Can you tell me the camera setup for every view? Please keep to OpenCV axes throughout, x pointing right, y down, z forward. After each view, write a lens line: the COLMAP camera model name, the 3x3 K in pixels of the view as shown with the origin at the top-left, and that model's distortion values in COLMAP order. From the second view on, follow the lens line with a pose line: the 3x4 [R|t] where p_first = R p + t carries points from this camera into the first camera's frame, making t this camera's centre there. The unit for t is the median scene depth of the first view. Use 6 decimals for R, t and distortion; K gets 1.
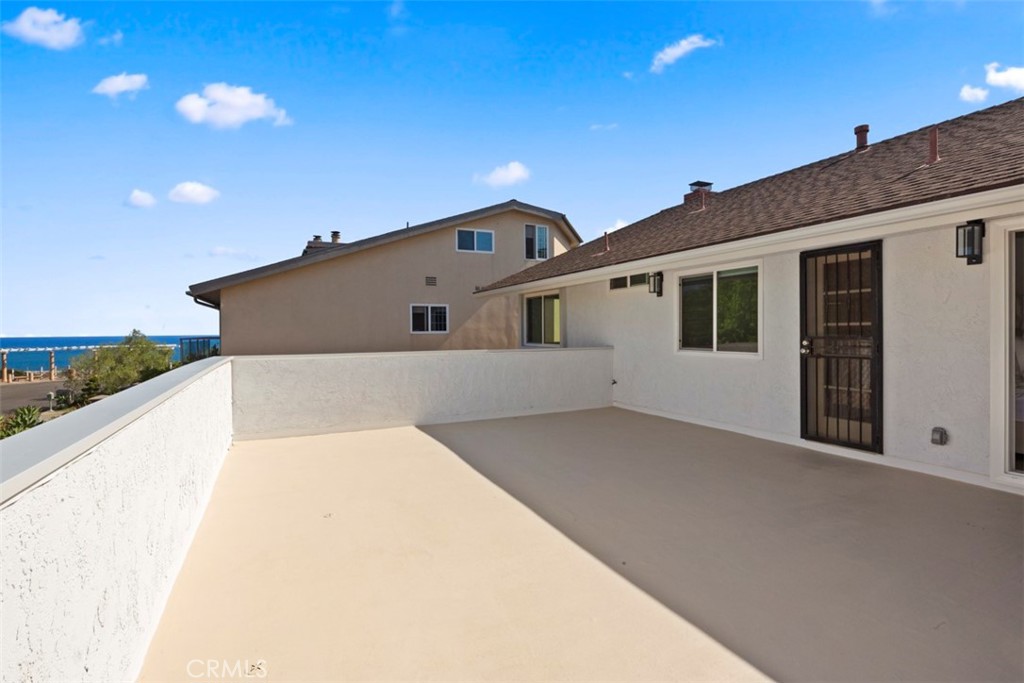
lens RADIAL K [[513.9, 0, 512.9], [0, 513.9, 334.1], [0, 0, 1]] dist [0.001771, 0.000340]
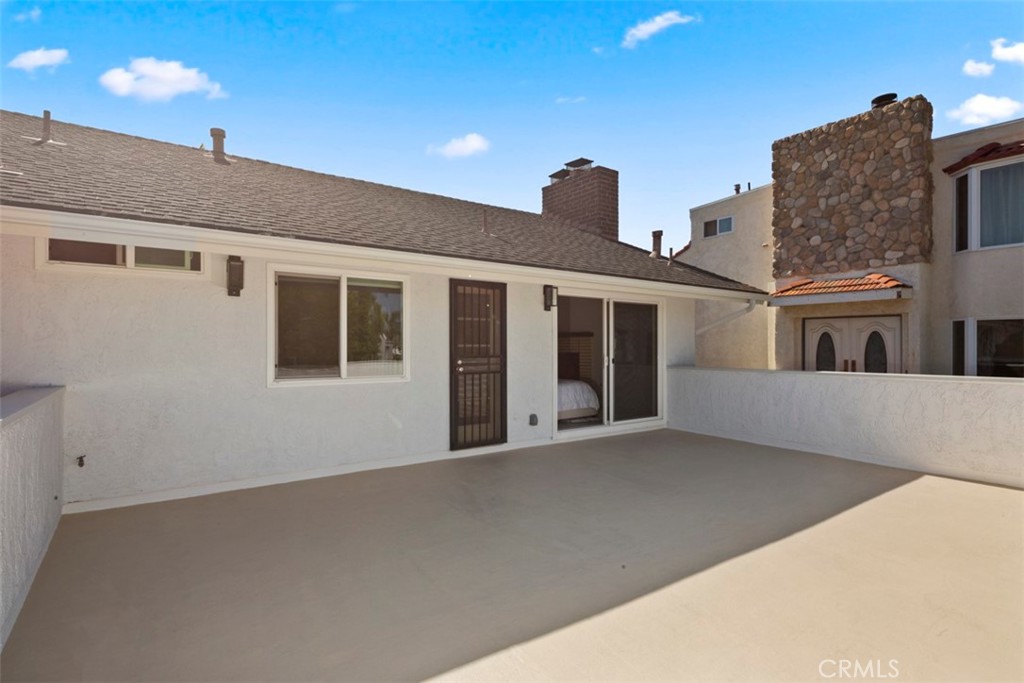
lens RADIAL K [[513.9, 0, 512.9], [0, 513.9, 349.6], [0, 0, 1]] dist [0.001771, 0.000340]
pose [[-0.193002, 0.005384, 0.981183, -0.500371], [0.010494, 0.999939, -0.003423, -0.004418], [-0.981142, 0.009636, -0.193047, 1.027822]]
